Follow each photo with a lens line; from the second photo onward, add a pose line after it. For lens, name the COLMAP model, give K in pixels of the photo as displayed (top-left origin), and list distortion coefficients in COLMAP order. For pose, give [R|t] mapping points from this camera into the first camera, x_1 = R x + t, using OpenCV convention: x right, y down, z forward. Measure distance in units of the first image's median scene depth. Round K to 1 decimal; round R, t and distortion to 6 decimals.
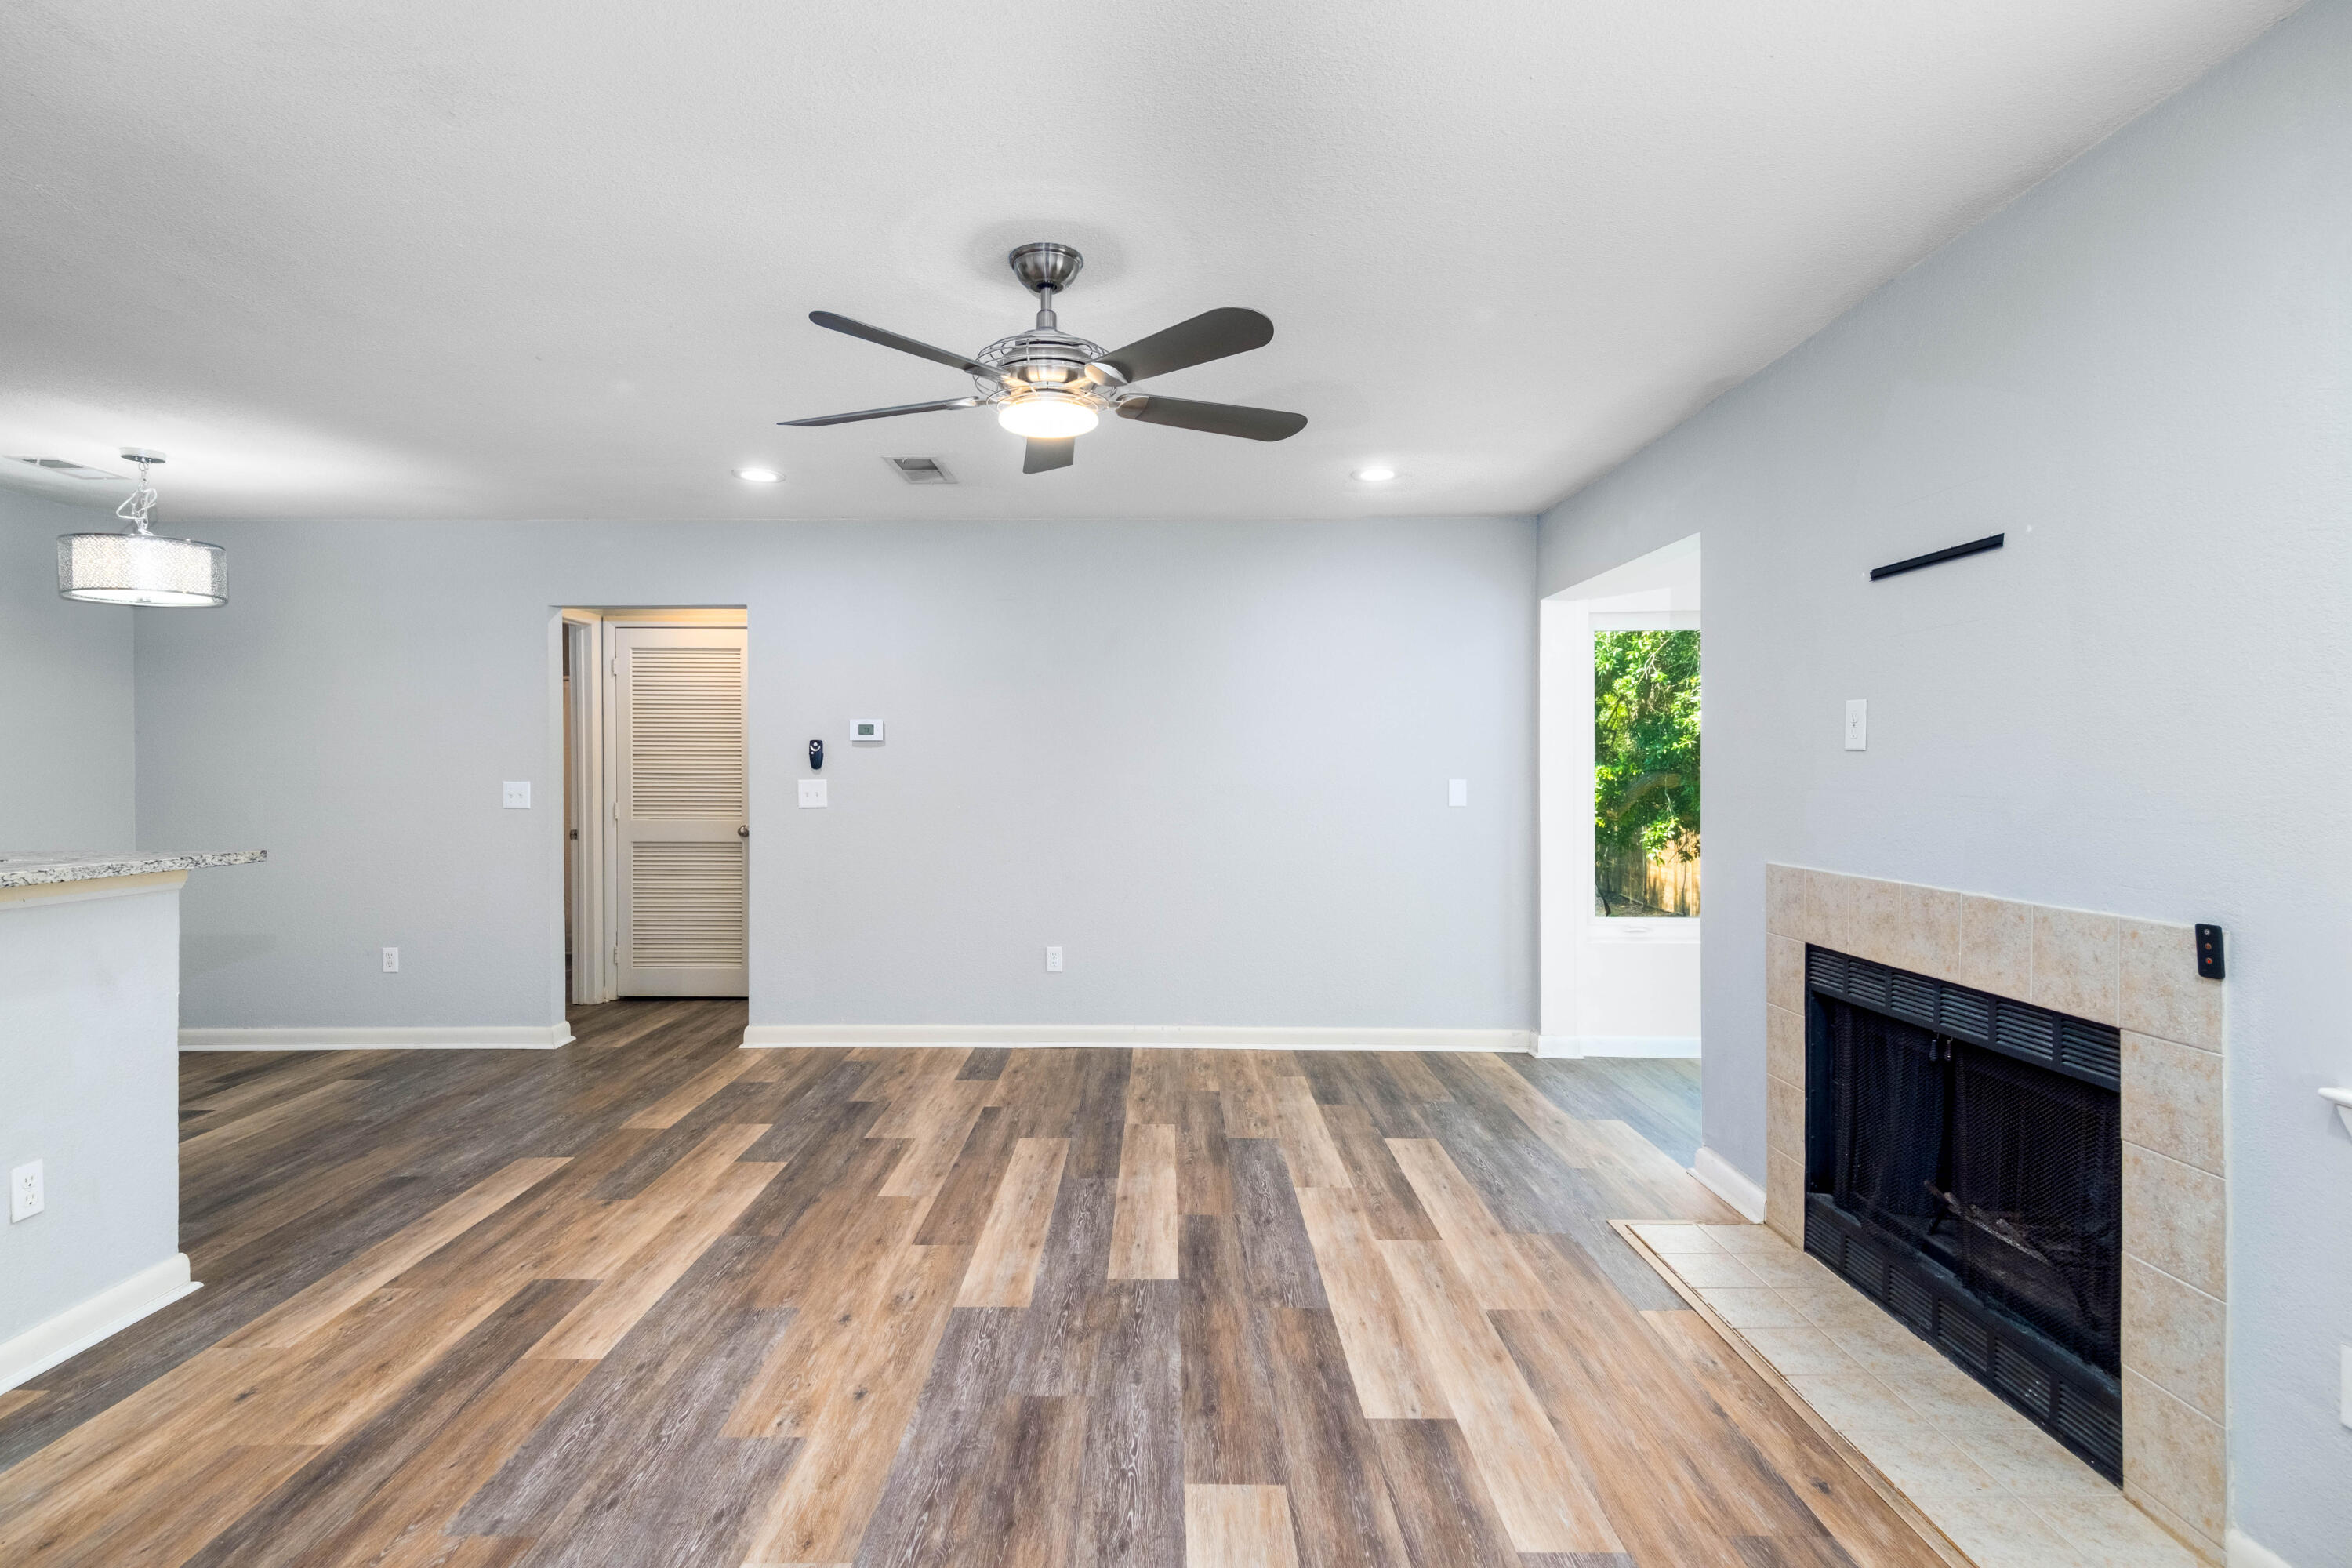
lens RADIAL K [[1145.6, 0, 1123.7], [0, 1145.6, 771.6], [0, 0, 1]] dist [0.019349, -0.001856]
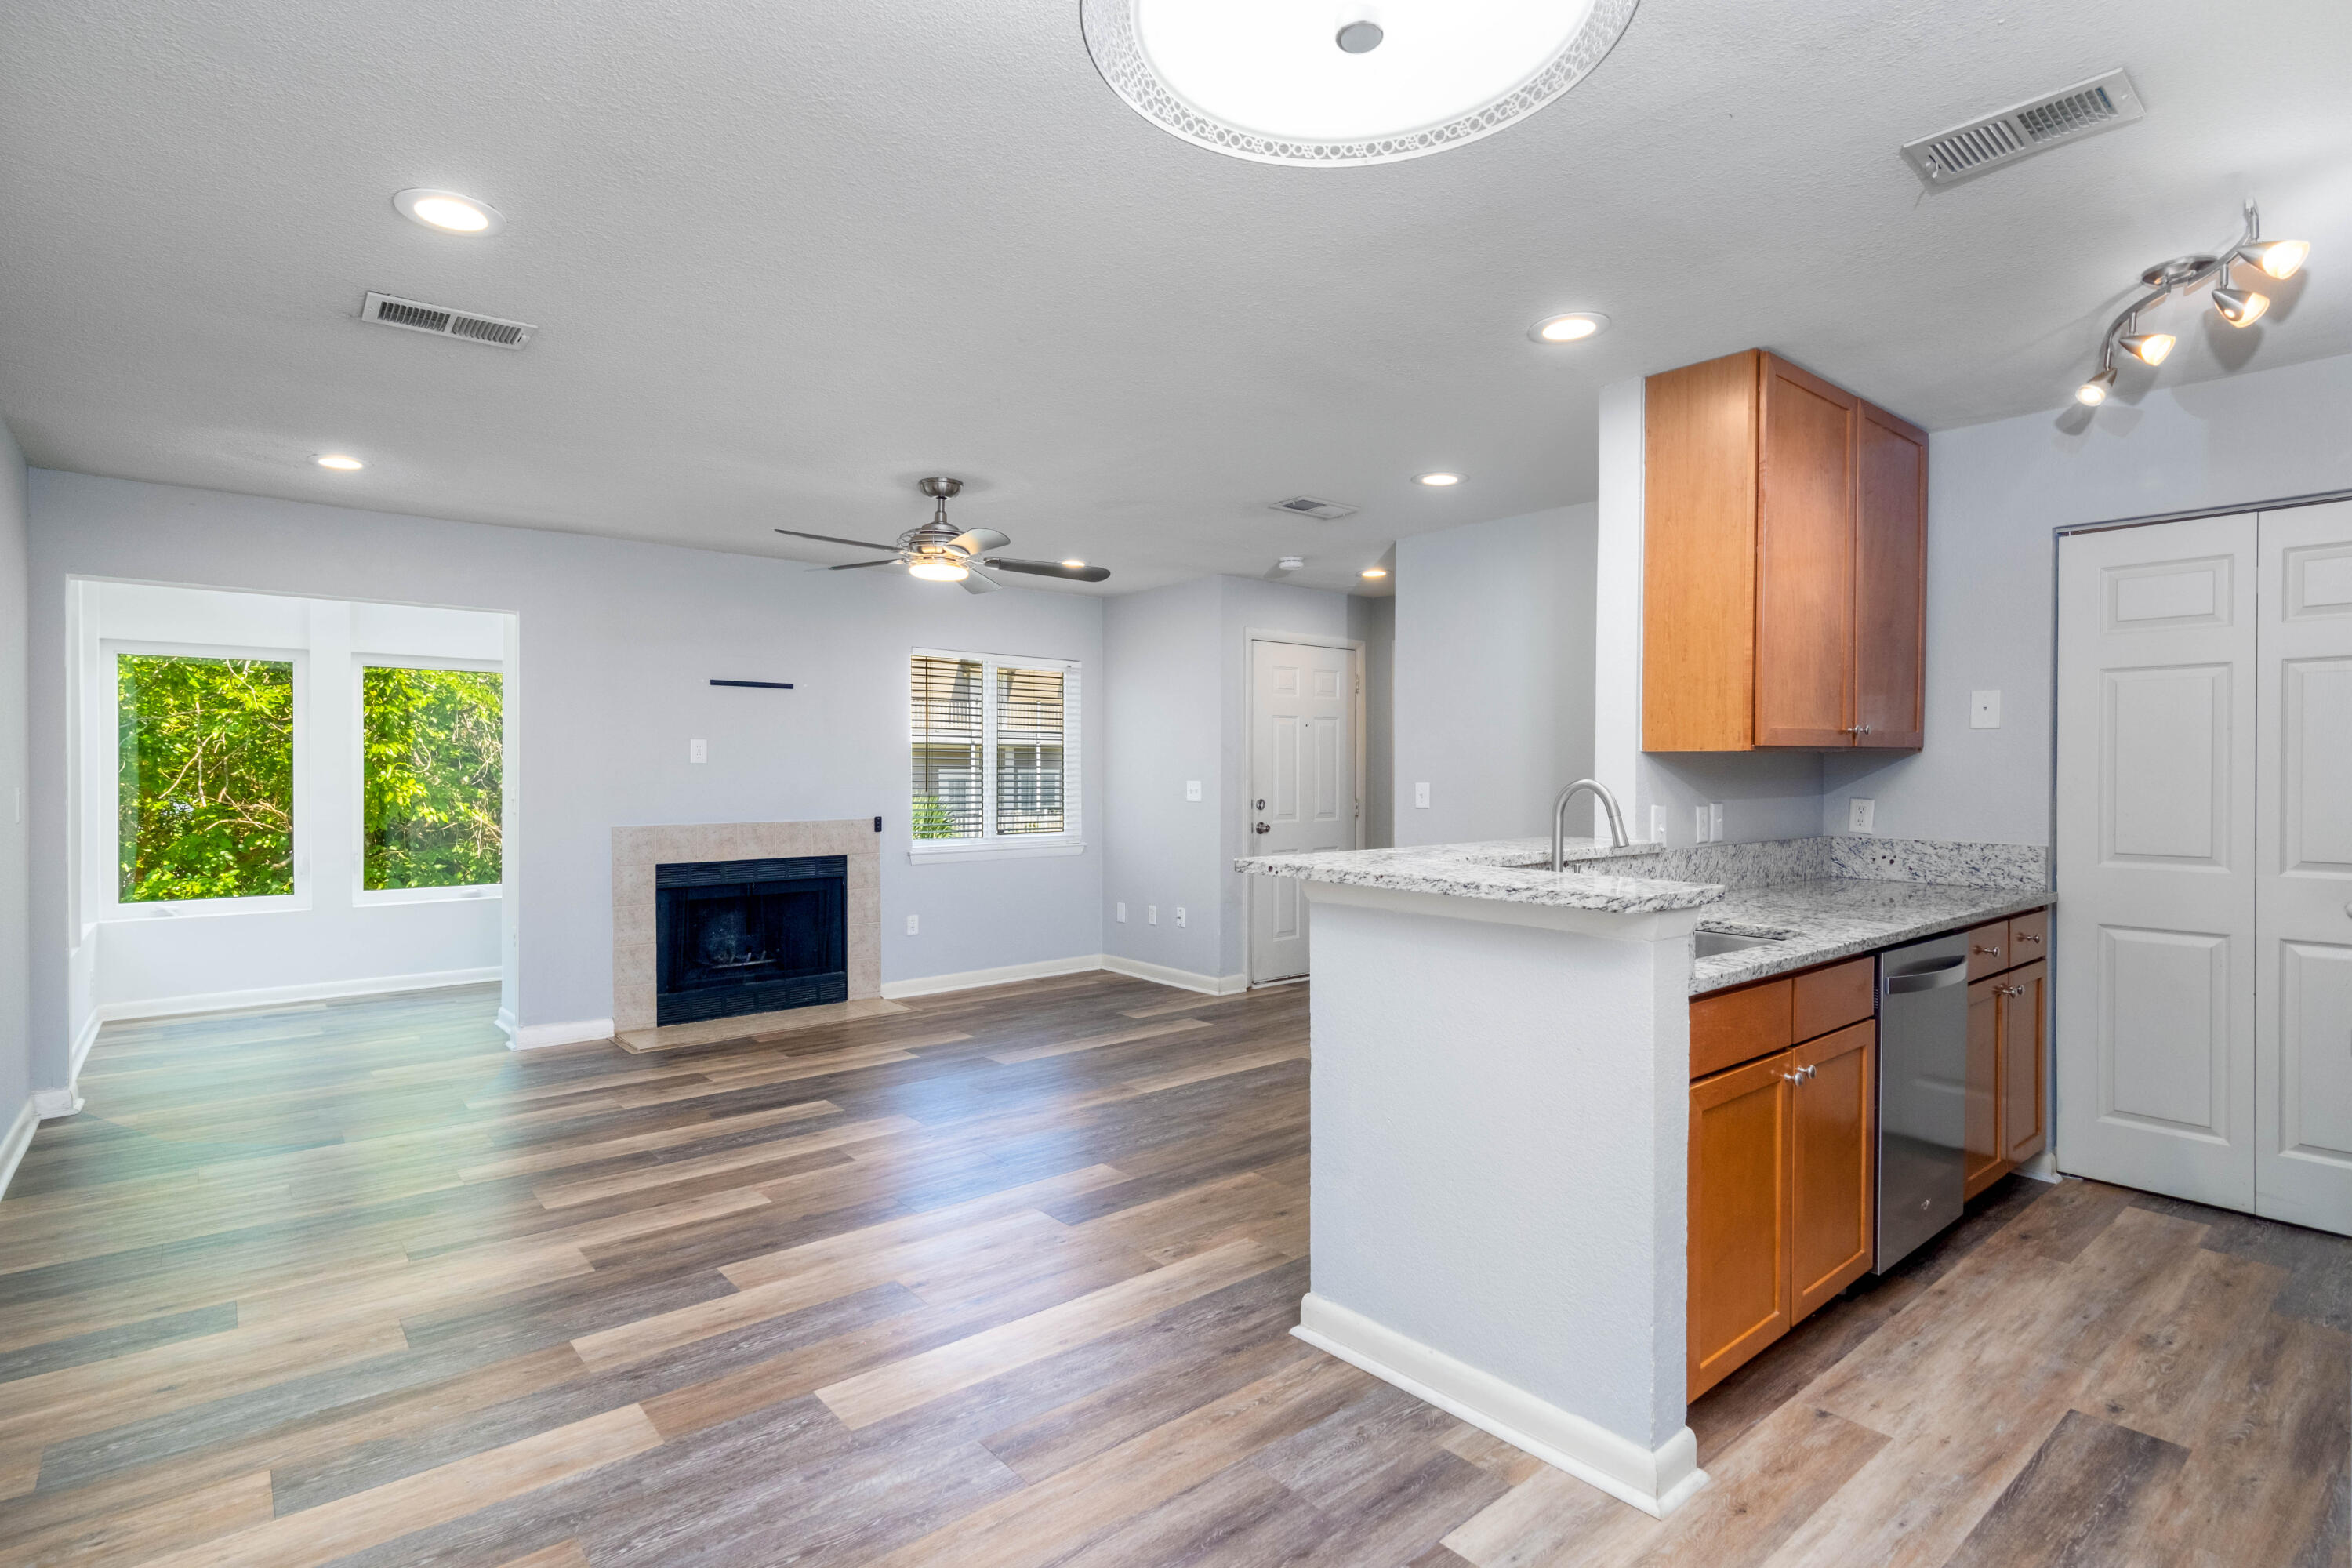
lens RADIAL K [[1077.4, 0, 1185.6], [0, 1077.4, 777.1], [0, 0, 1]] dist [0.014050, -0.000670]
pose [[-0.672954, -0.001143, 0.739683, -1.447301], [0.003787, 0.999980, 0.004990, -0.000412], [-0.739674, 0.006159, -0.672937, 1.723469]]
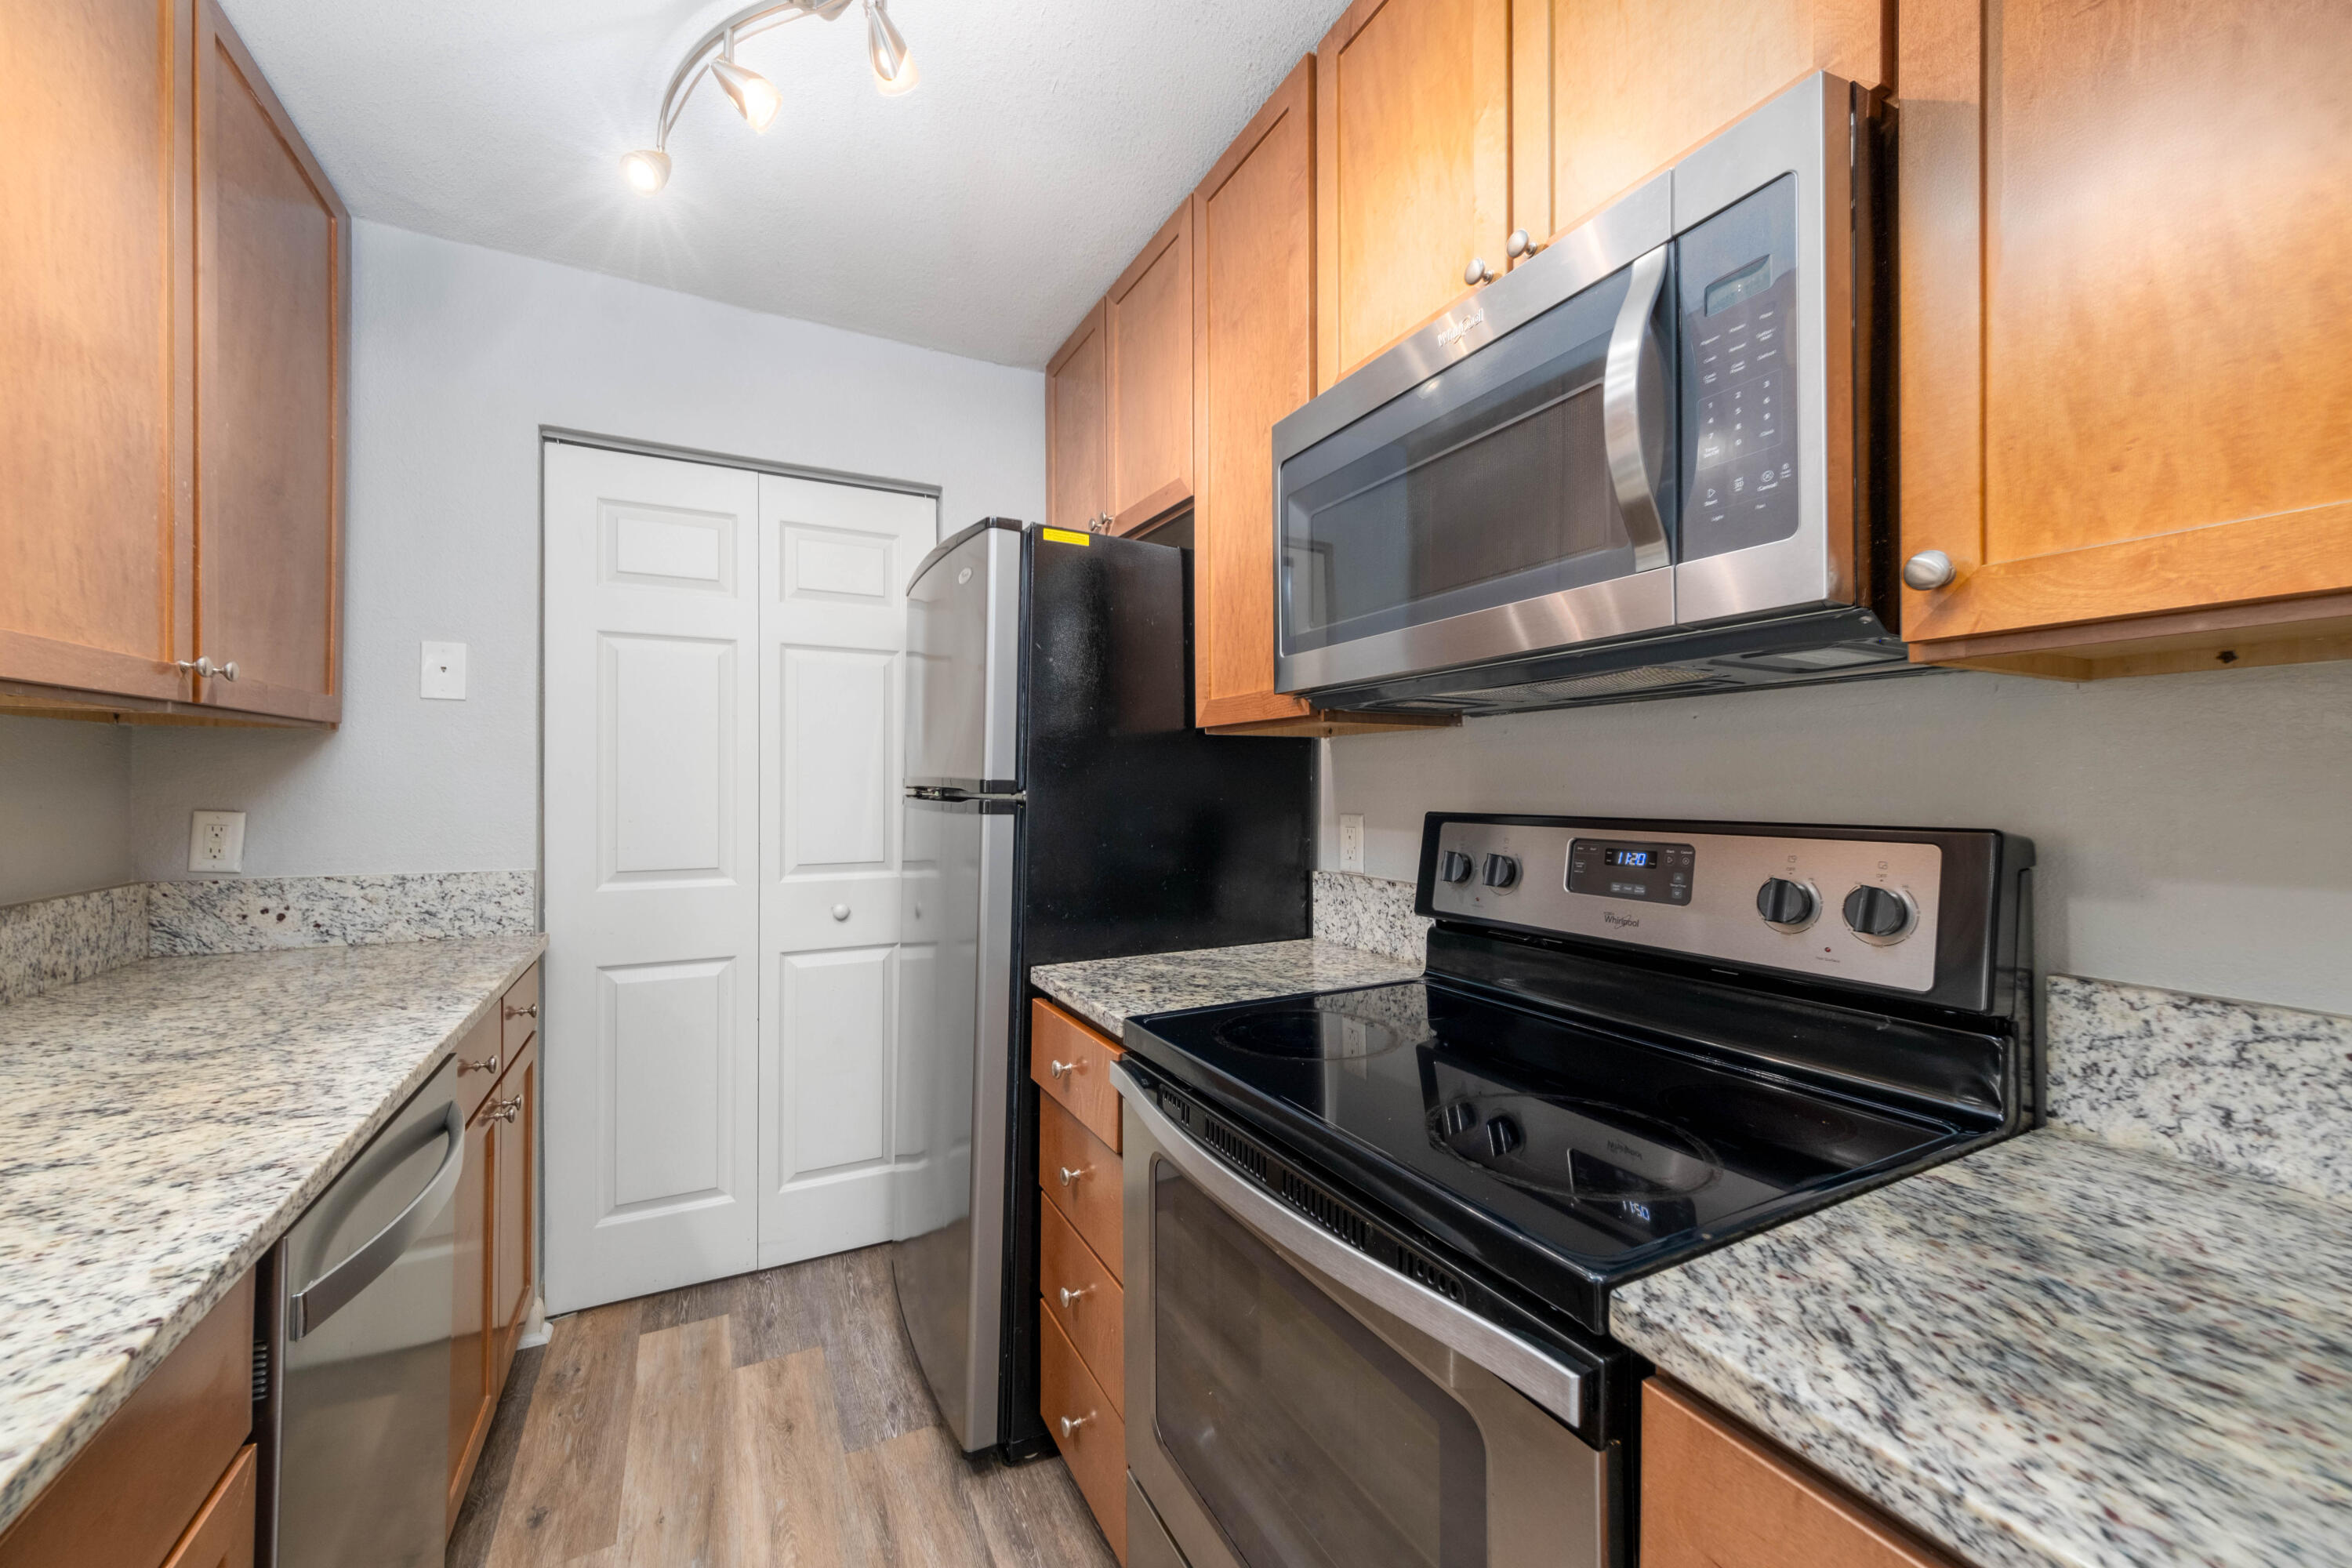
lens RADIAL K [[946.6, 0, 1190.8], [0, 946.6, 780.3], [0, 0, 1]] dist [0.008079, 0.000015]
pose [[-0.867022, 0.003009, -0.498260, -1.262338], [0.001188, 0.999991, 0.003971, 0.013846], [0.498268, 0.002851, -0.867018, 1.070663]]
